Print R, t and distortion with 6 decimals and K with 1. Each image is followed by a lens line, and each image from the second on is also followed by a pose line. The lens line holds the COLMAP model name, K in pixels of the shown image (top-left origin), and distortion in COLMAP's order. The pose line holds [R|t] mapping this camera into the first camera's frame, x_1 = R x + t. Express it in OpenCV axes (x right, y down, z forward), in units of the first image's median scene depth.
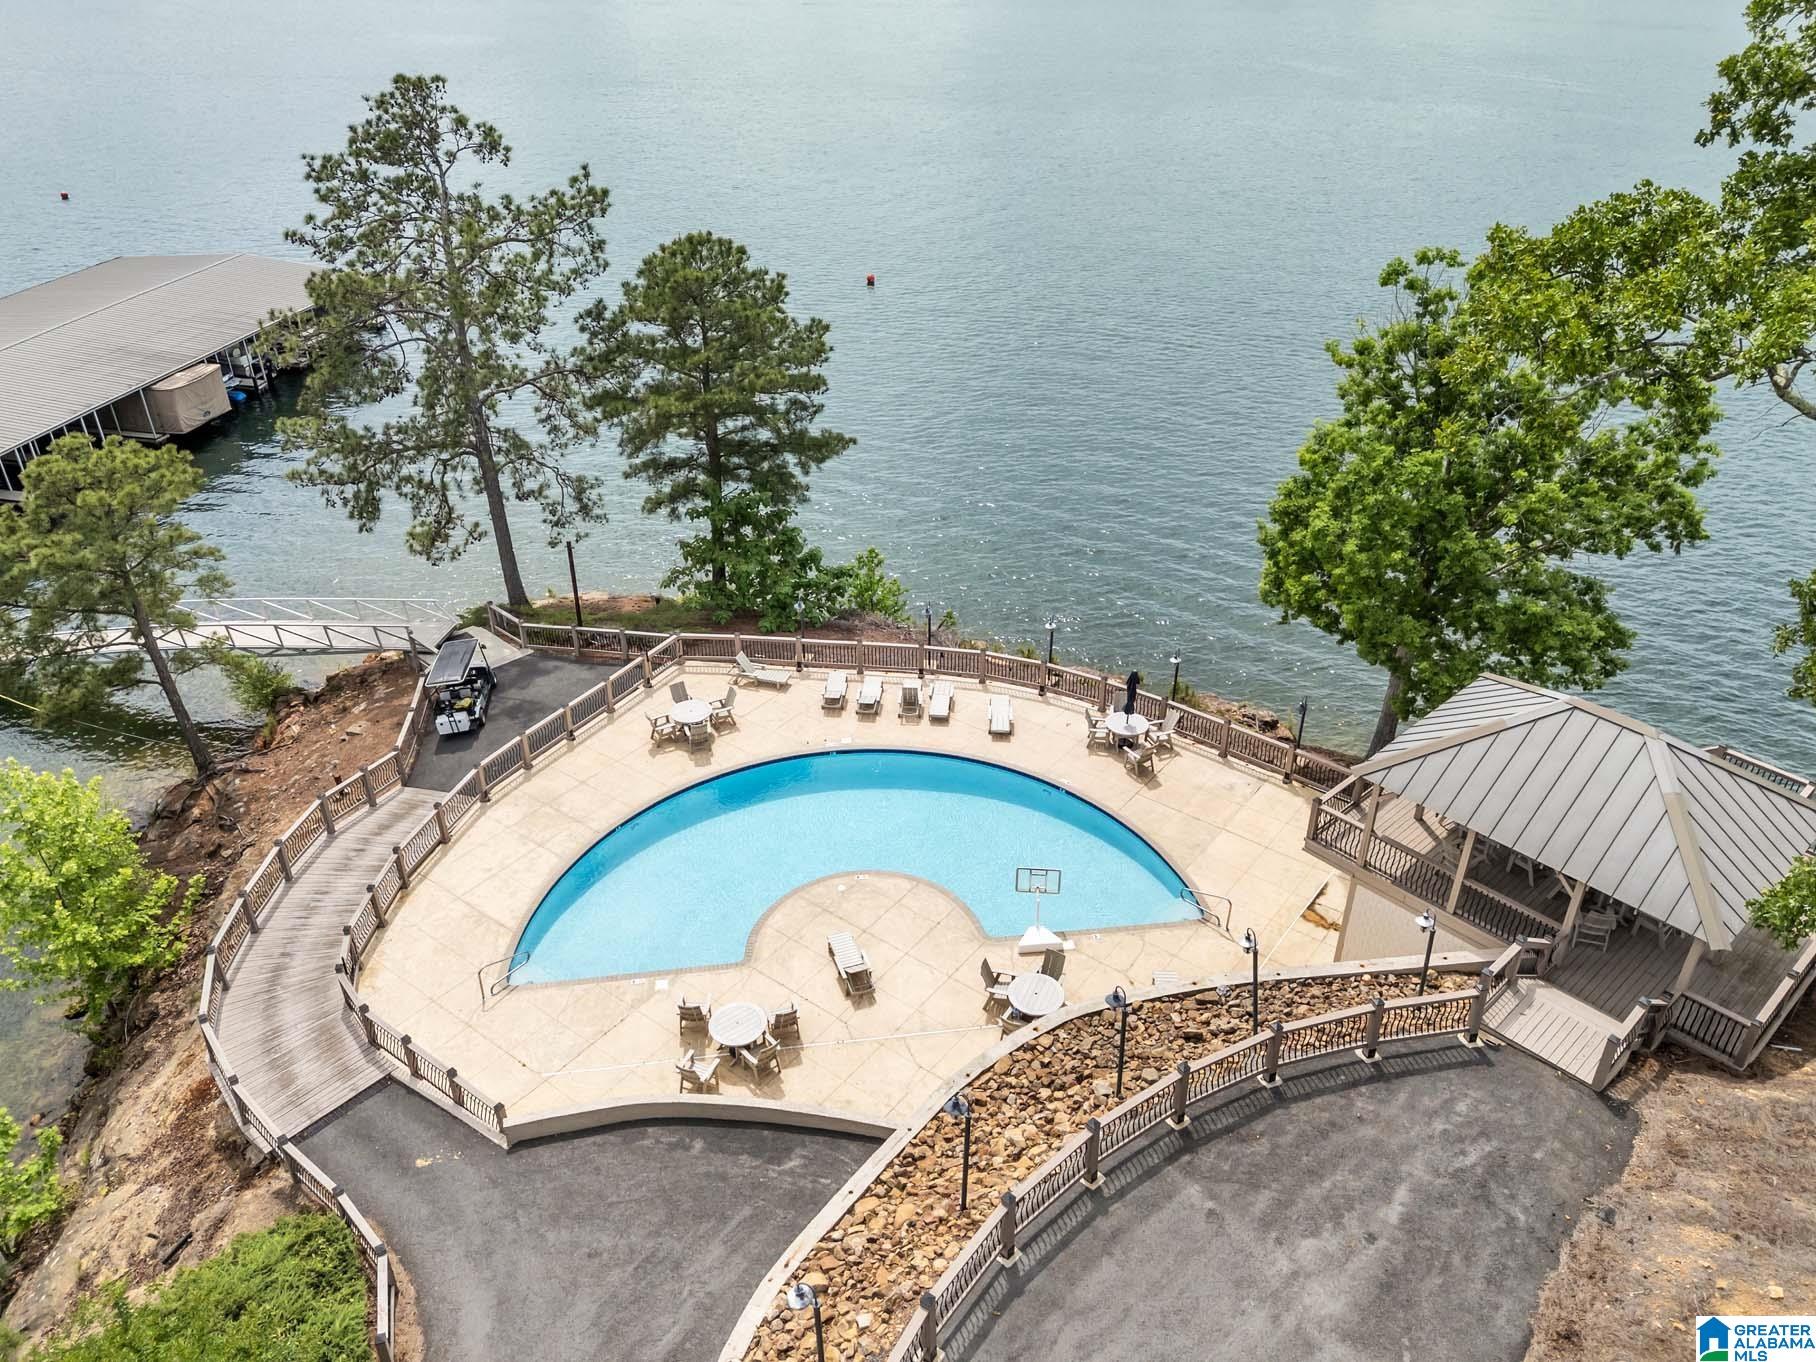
lens RADIAL K [[1333.4, 0, 908.0], [0, 1333.4, 673.0], [0, 0, 1]] dist [0.079972, -0.072219]
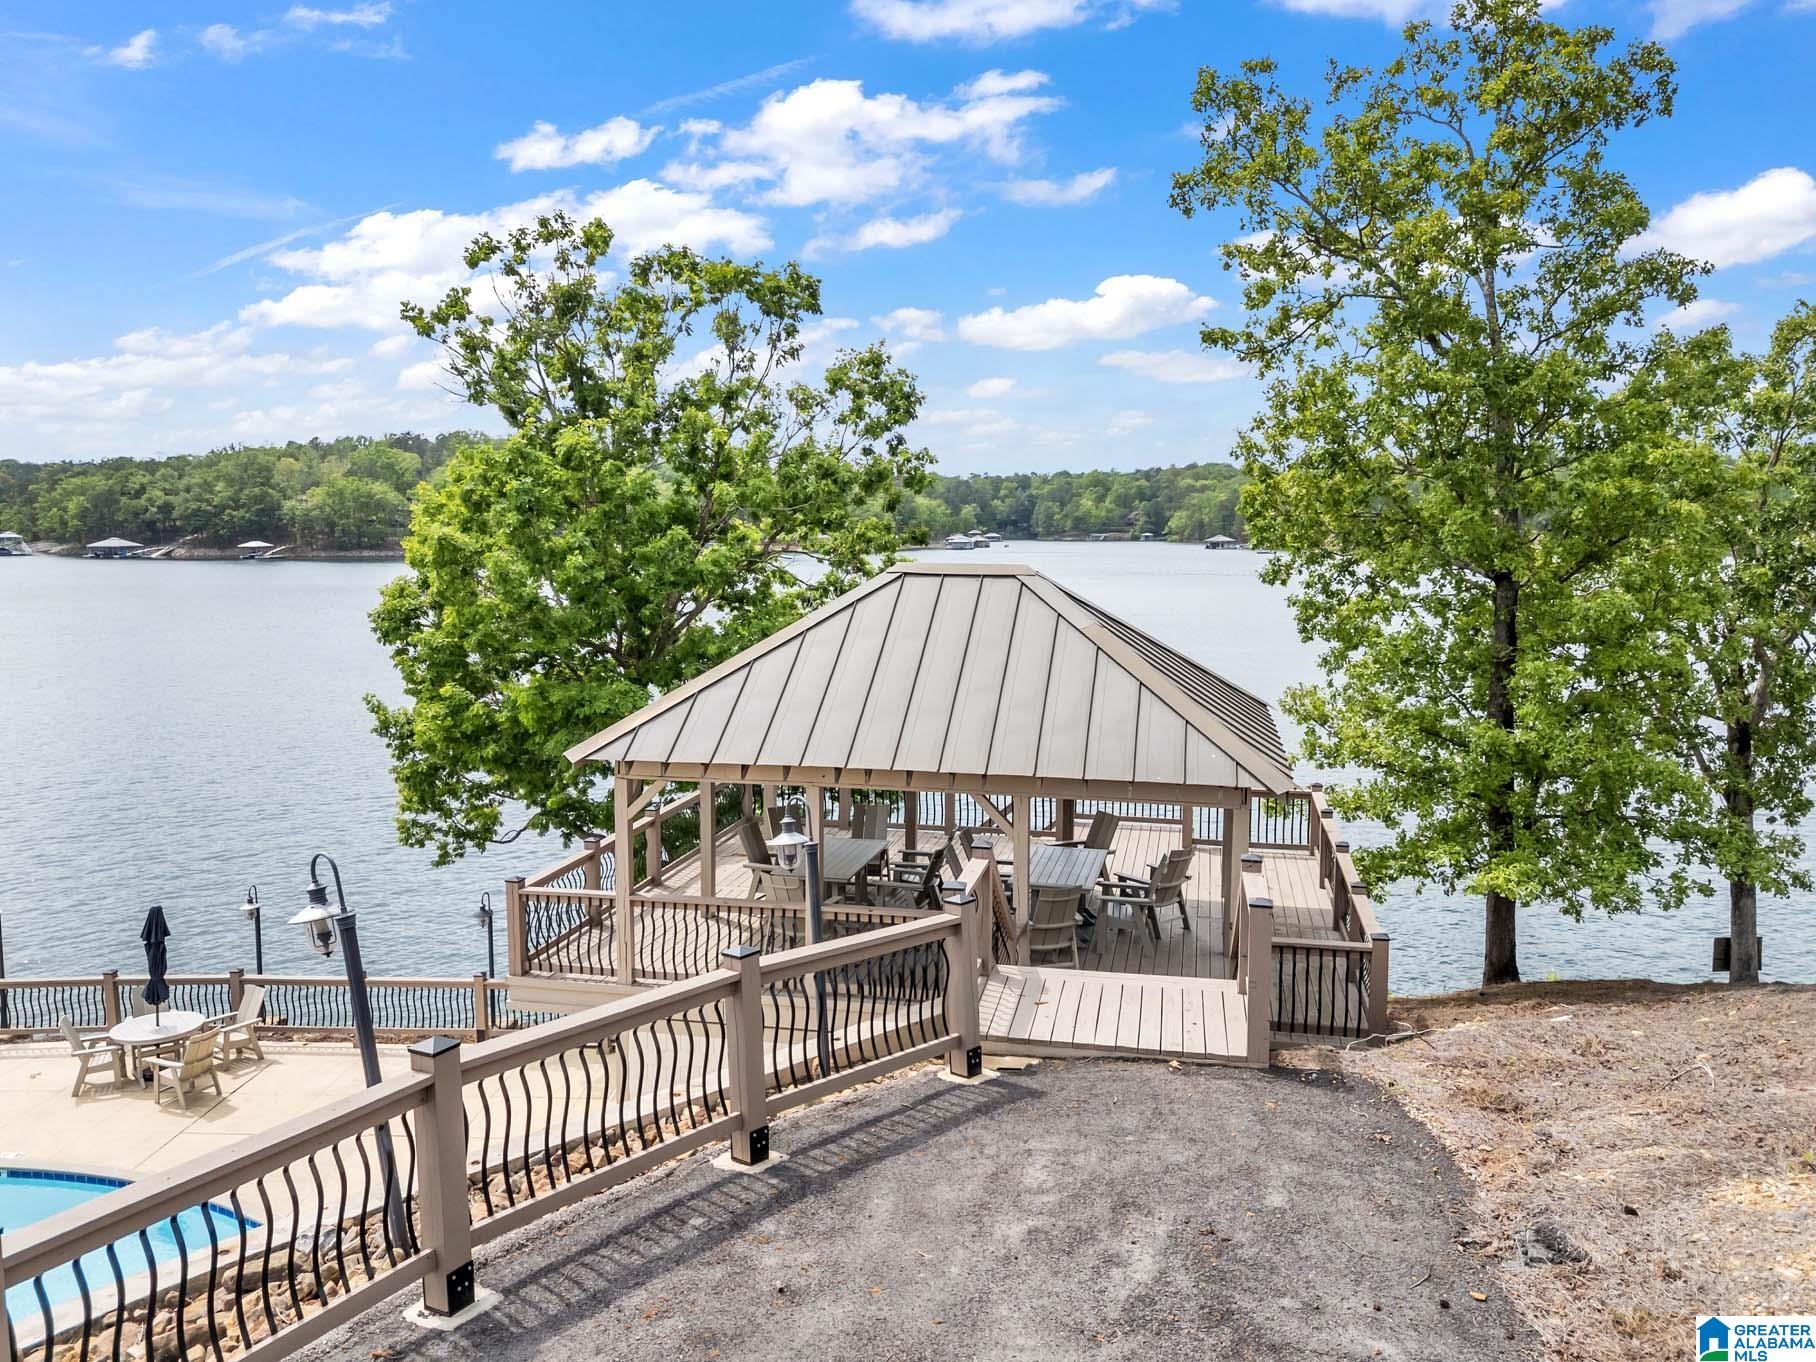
lens RADIAL K [[1333.4, 0, 908.0], [0, 1333.4, 673.0], [0, 0, 1]] dist [0.079972, -0.072219]
pose [[0.823212, -0.064227, 0.564090, 0.192451], [0.297413, 0.895123, -0.332114, 0.296038], [-0.483599, 0.441168, 0.755978, 0.674988]]
